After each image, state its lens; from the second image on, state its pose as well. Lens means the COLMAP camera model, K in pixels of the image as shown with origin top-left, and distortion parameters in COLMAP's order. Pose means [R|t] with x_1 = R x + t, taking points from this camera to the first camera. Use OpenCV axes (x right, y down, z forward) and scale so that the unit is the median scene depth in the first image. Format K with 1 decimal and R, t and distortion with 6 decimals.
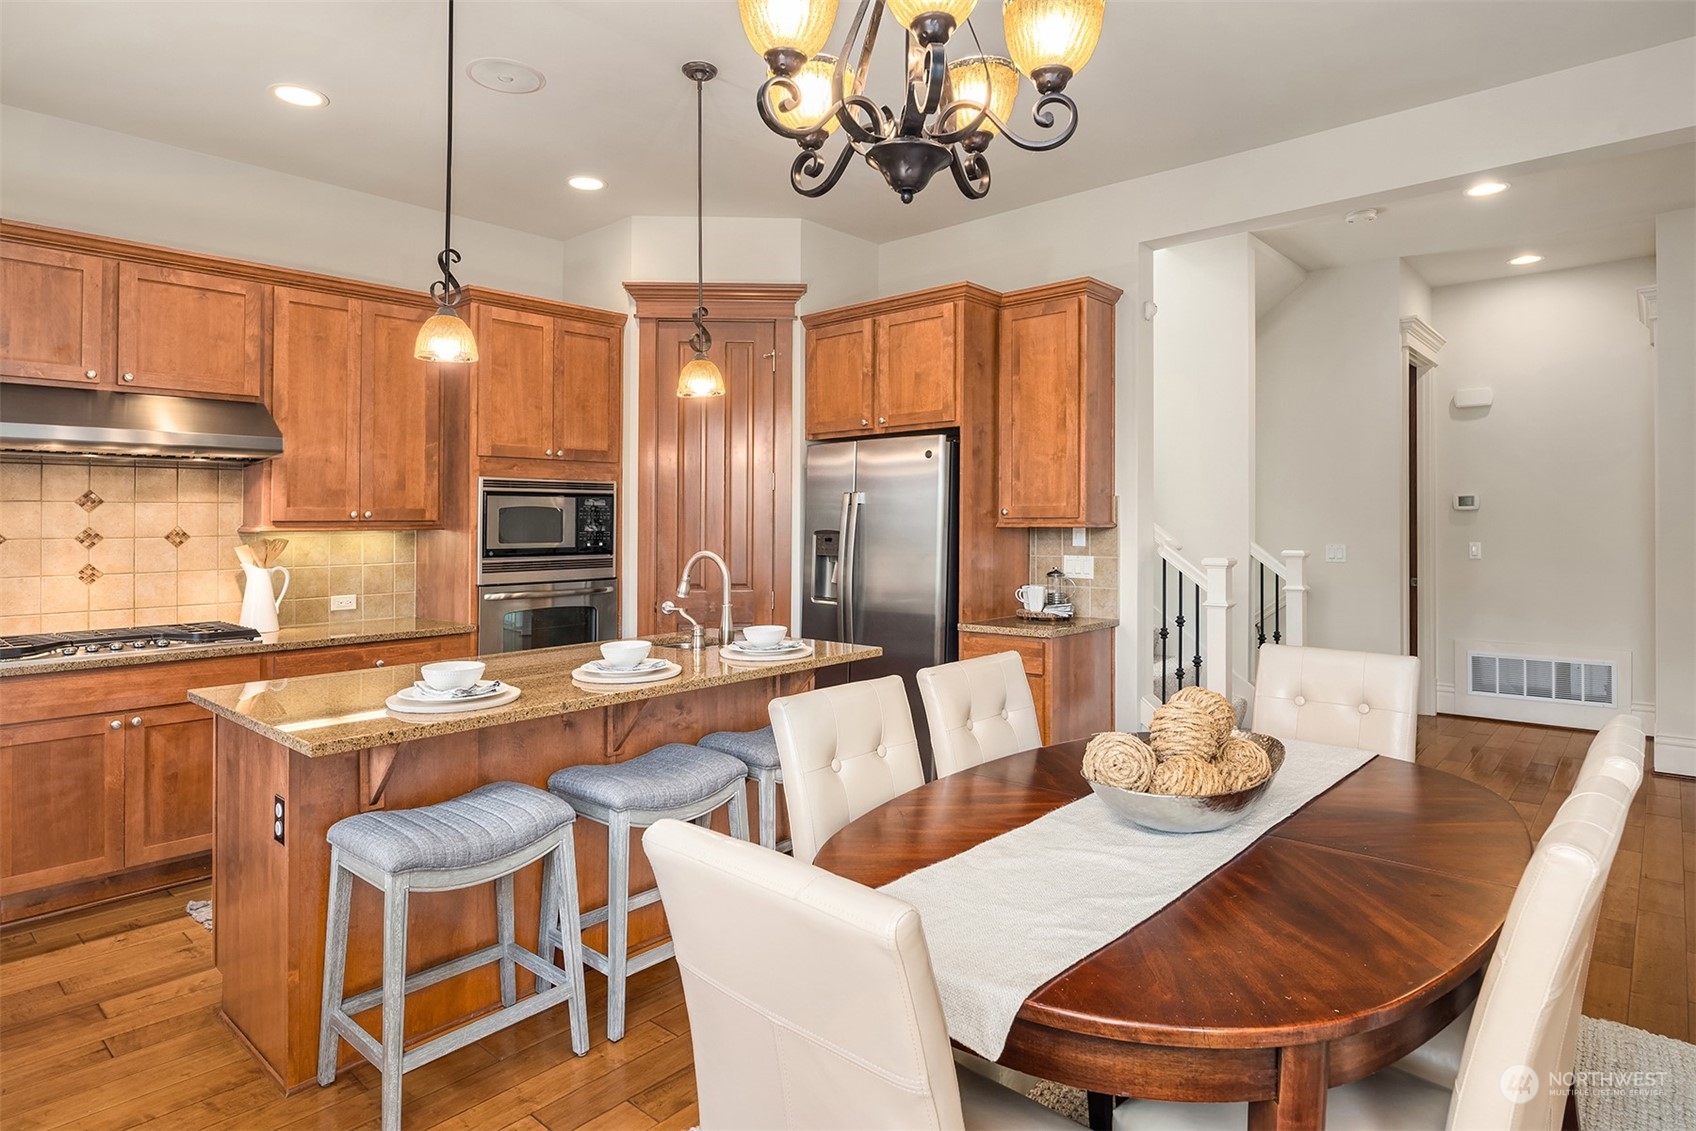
lens RADIAL K [[921.2, 0, 851.4], [0, 921.2, 499.7], [0, 0, 1]] dist [0.002466, -0.008239]
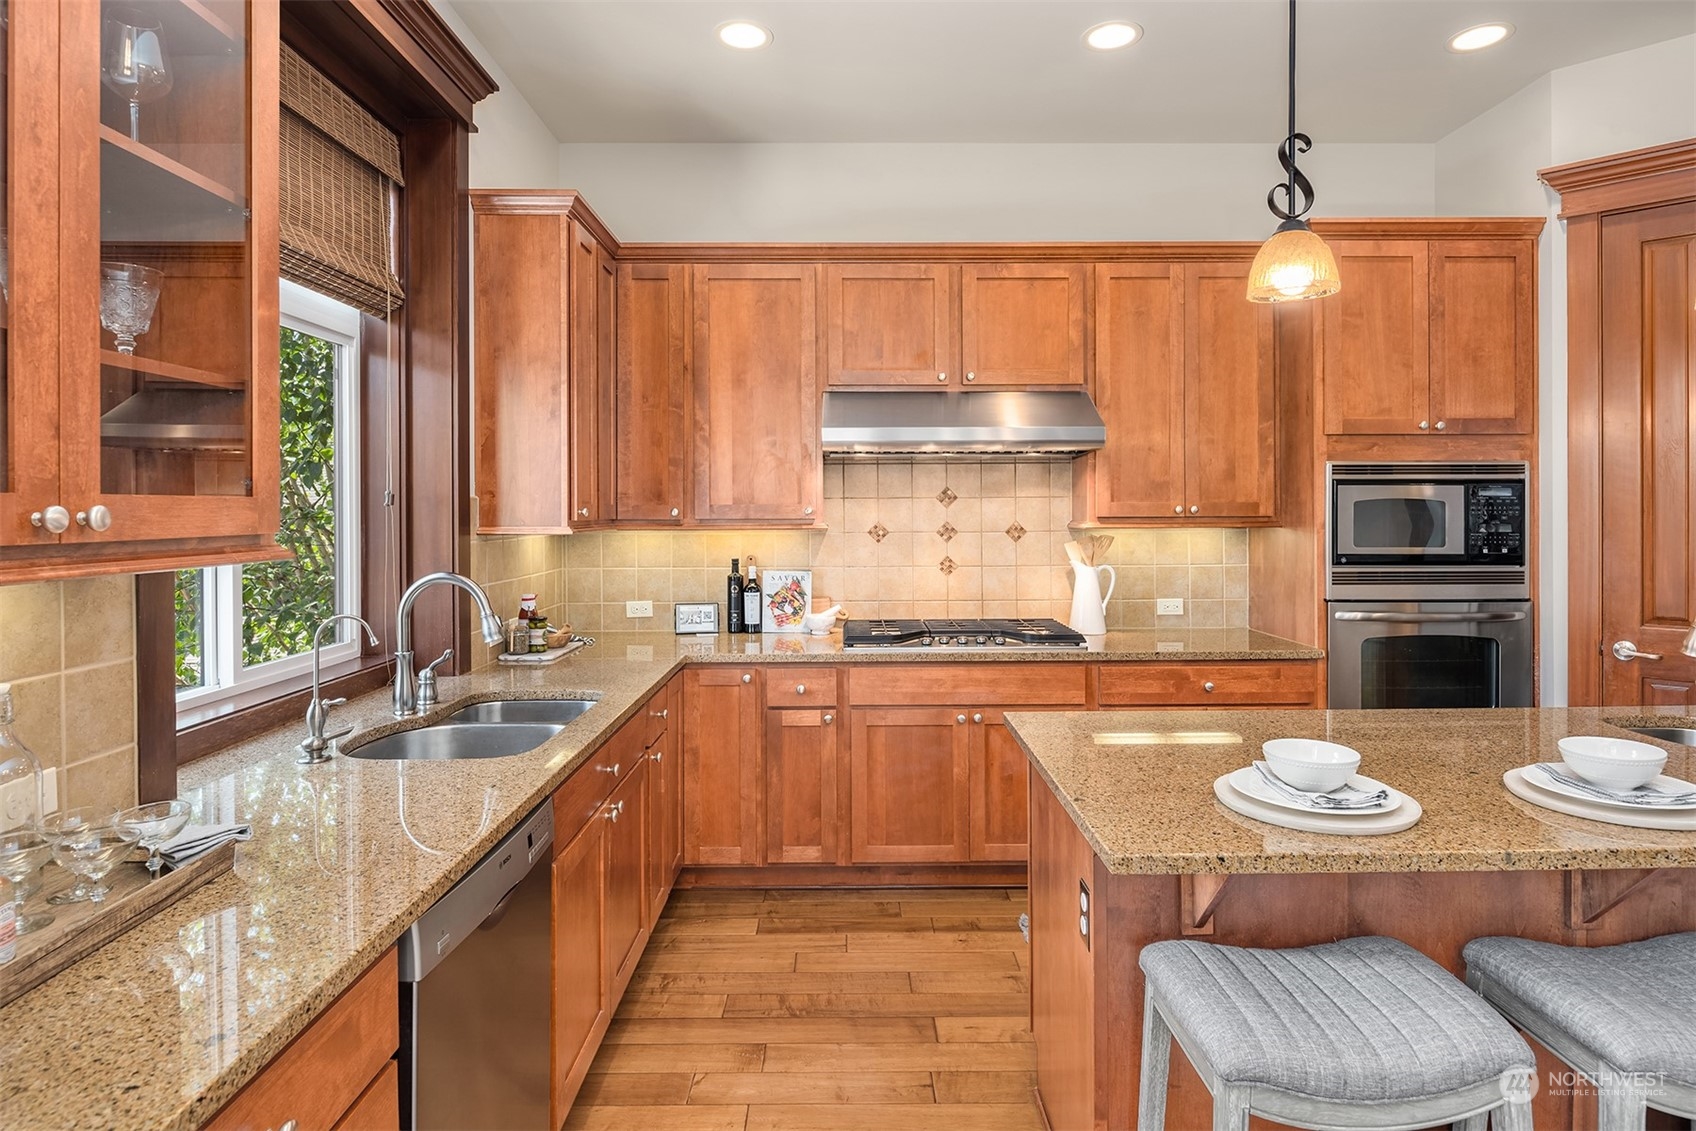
lens RADIAL K [[921.2, 0, 864.5], [0, 921.2, 502.0], [0, 0, 1]] dist [0.002466, -0.008239]
pose [[0.673130, -0.001413, -0.739523, -0.098836], [0.017337, 0.999753, 0.013871, -0.009050], [0.739321, -0.022158, 0.672988, 0.201124]]
